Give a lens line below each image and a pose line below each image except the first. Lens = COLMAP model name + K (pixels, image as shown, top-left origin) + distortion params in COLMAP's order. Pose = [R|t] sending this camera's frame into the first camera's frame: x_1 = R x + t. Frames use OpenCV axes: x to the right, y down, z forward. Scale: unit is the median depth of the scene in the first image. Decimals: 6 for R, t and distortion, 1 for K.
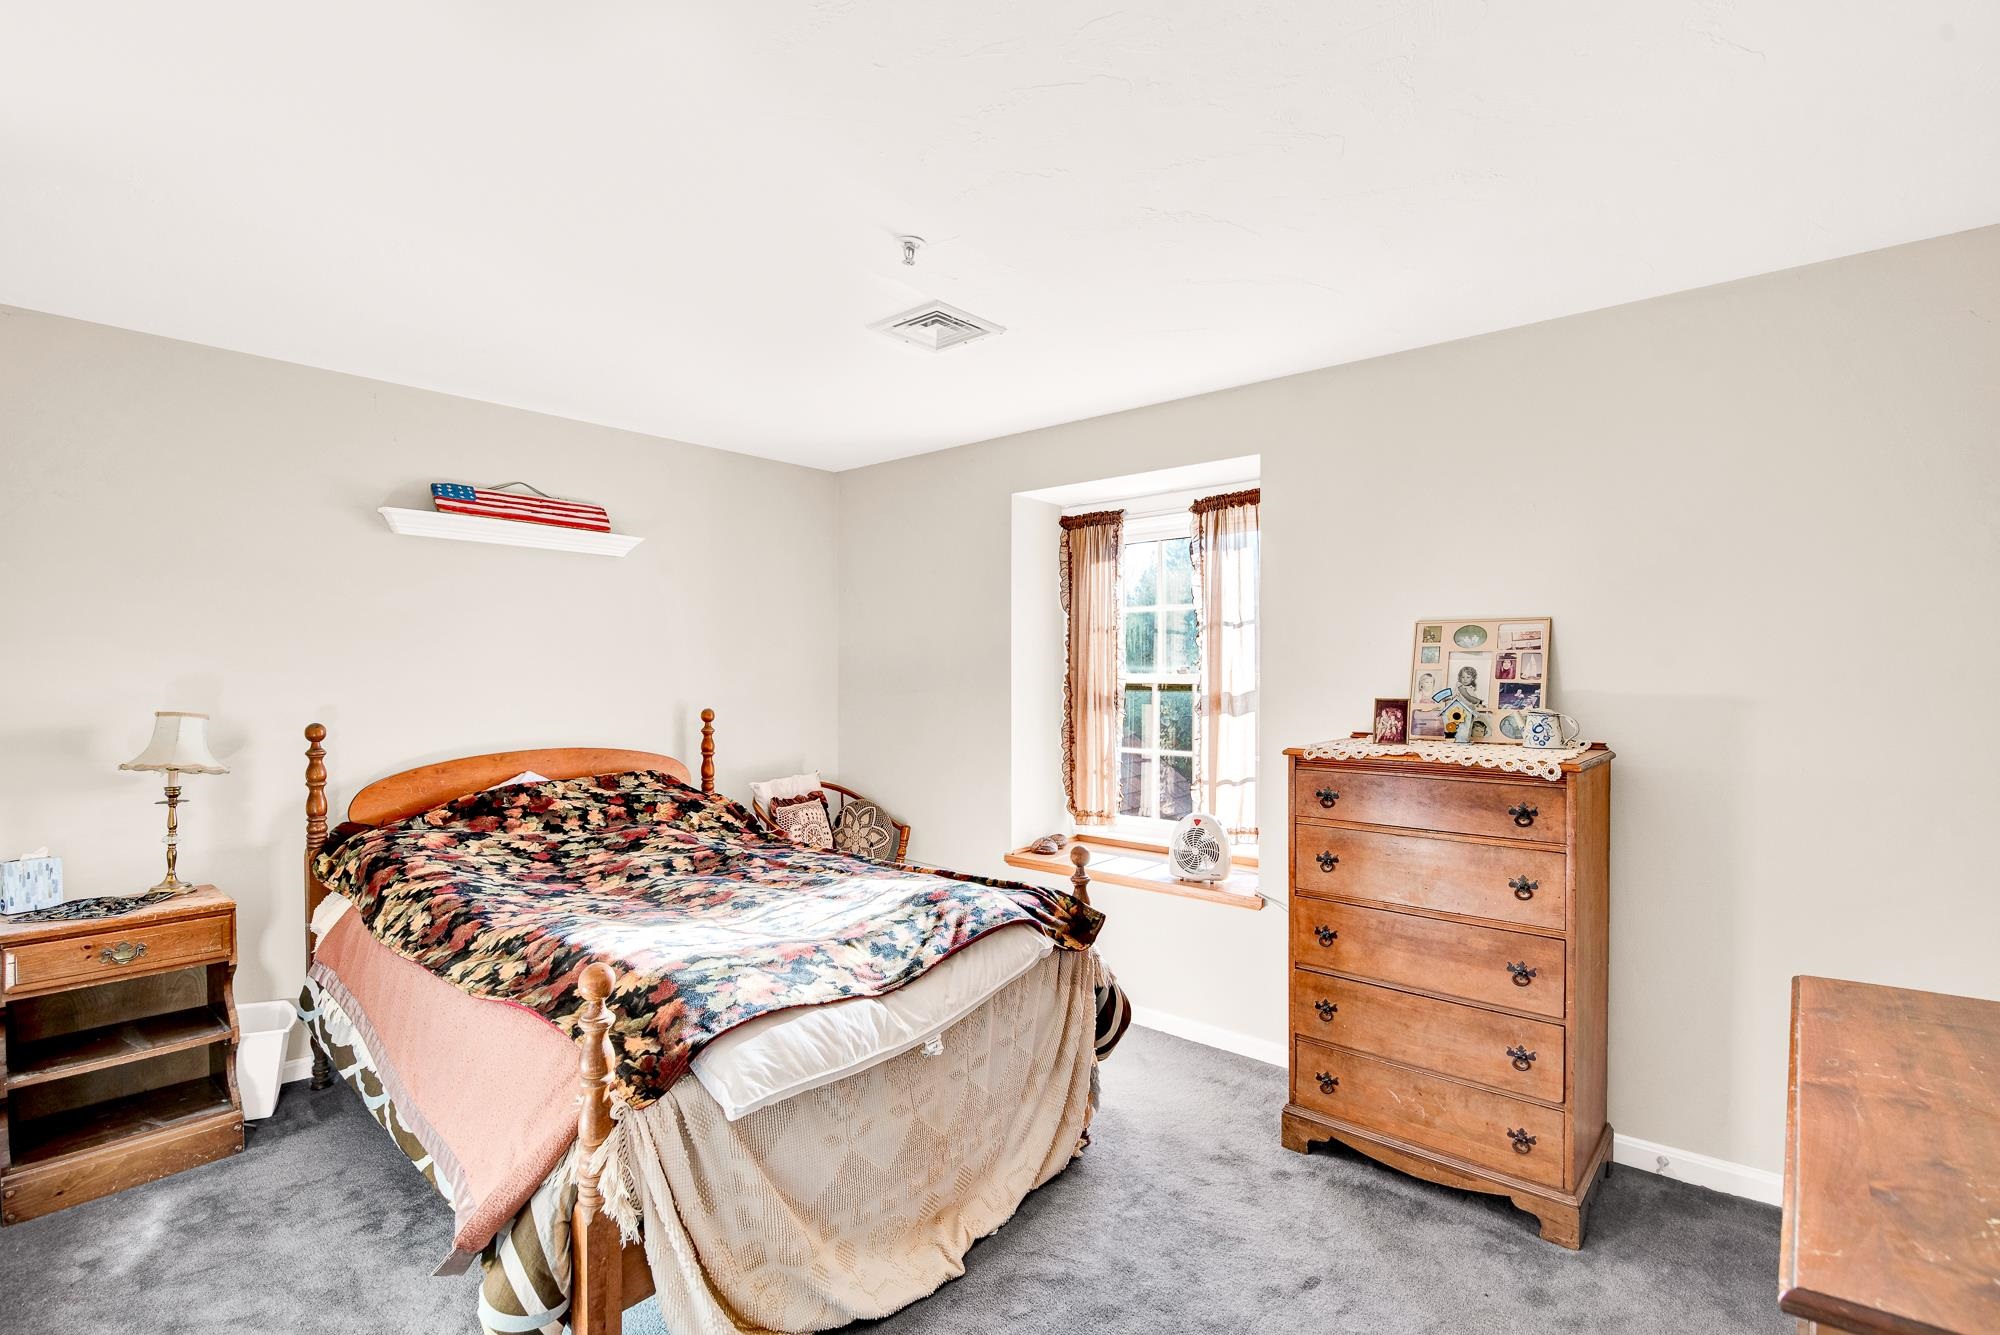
lens RADIAL K [[938.5, 0, 1000.0], [0, 938.5, 667.5], [0, 0, 1]] dist [-0.032286, 0.000084]
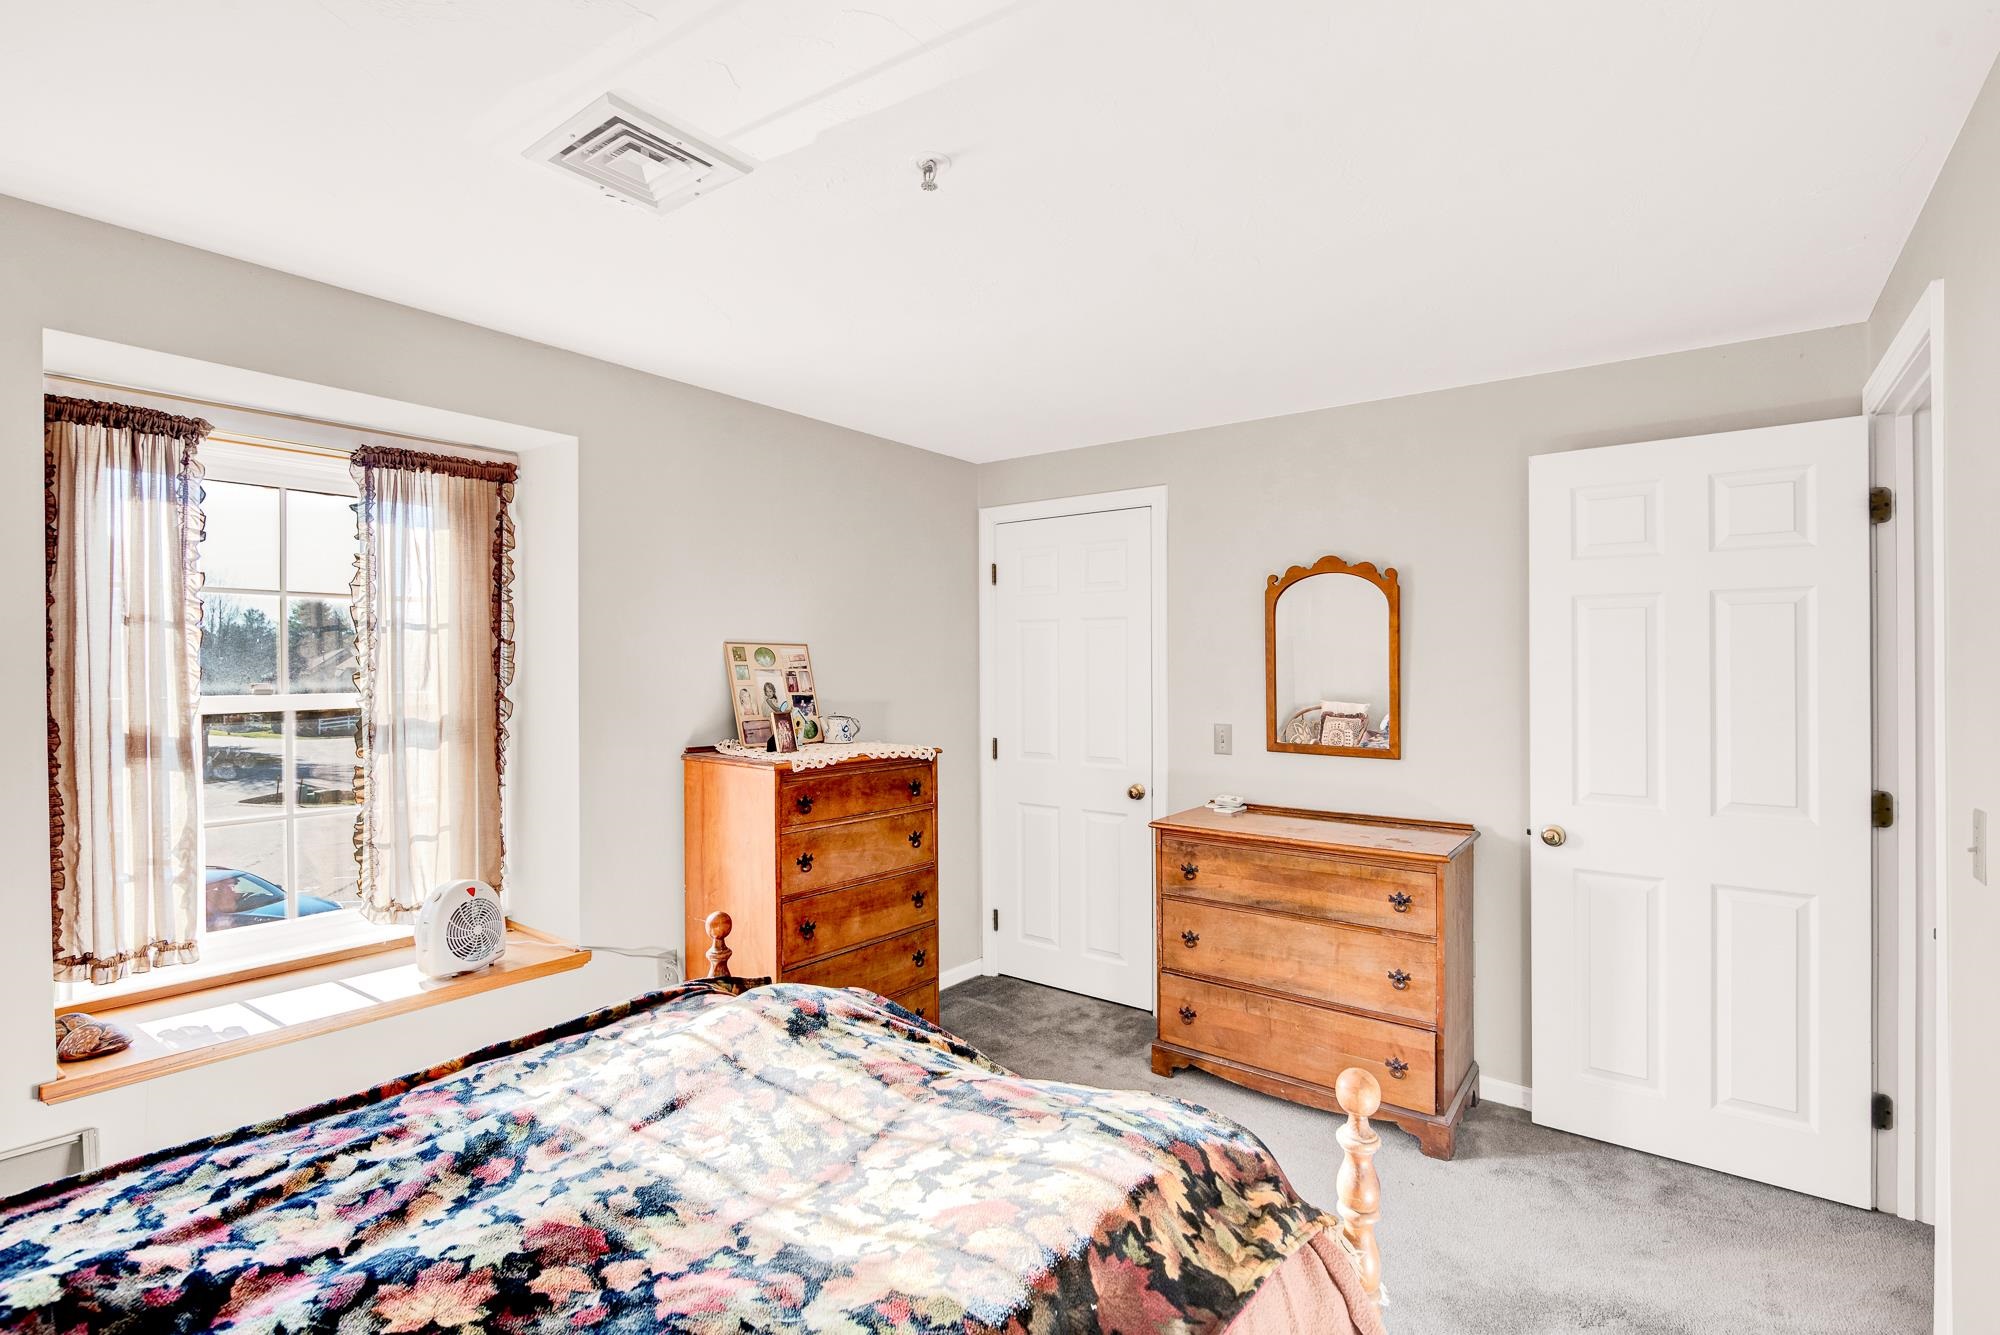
lens RADIAL K [[922.9, 0, 1007.5], [0, 922.9, 673.7], [0, 0, 1]] dist [-0.012244, -0.000097]
pose [[-0.070167, -0.003155, 0.997530, -0.705864], [-0.001759, 0.999994, 0.003039, -0.016502], [-0.997534, -0.001541, -0.070173, 0.794545]]
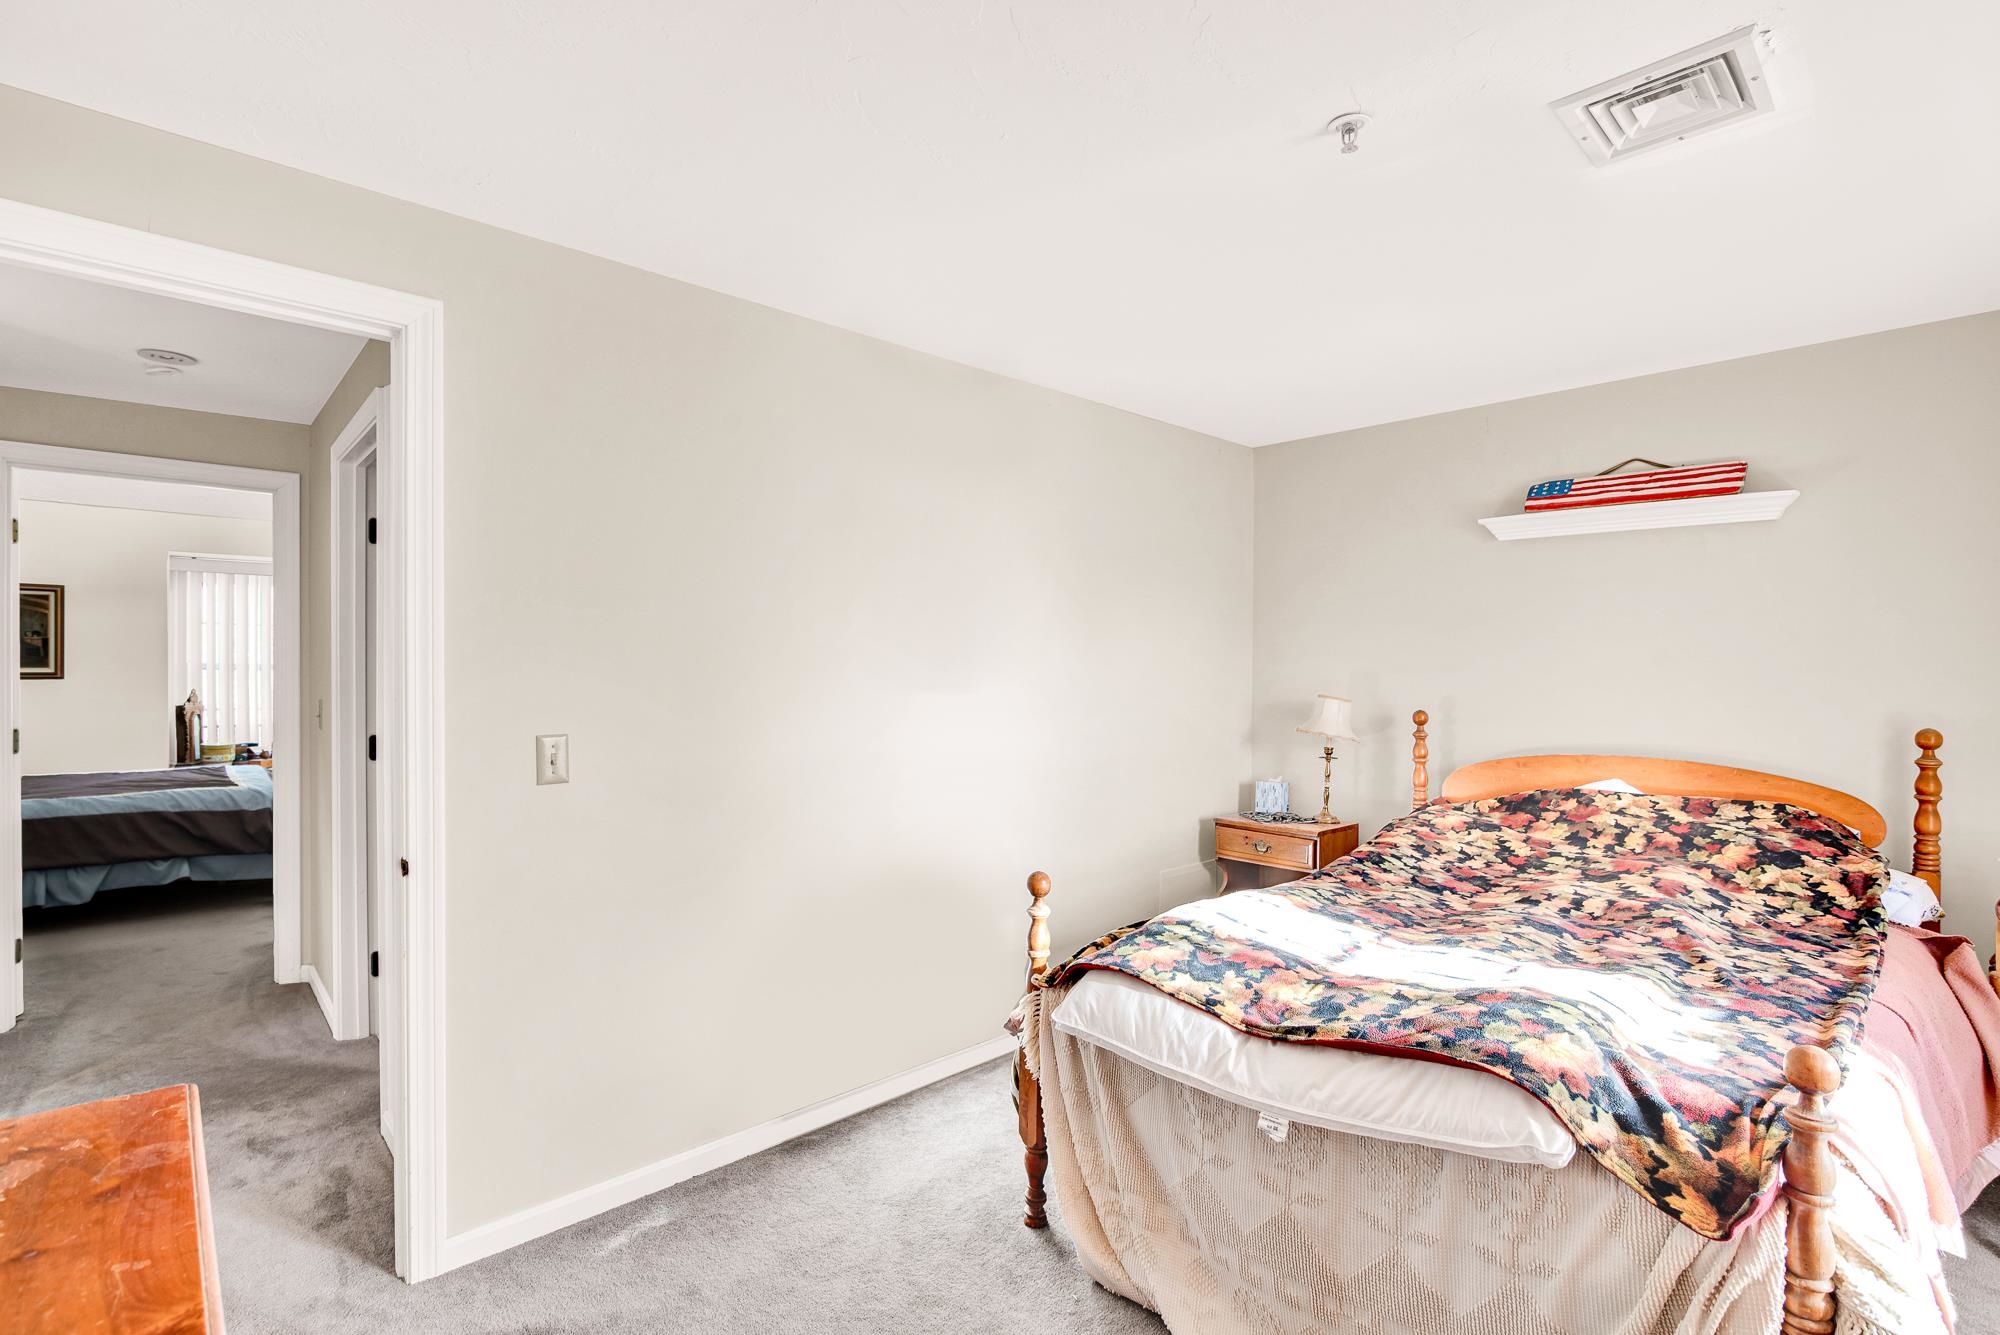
lens RADIAL K [[922.9, 0, 1007.5], [0, 922.9, 673.7], [0, 0, 1]] dist [-0.012244, -0.000097]
pose [[-0.104219, 0.012904, -0.994471, 0.566415], [-0.002073, 0.999911, 0.013192, -0.002162], [0.994552, 0.003436, -0.104183, 0.639071]]
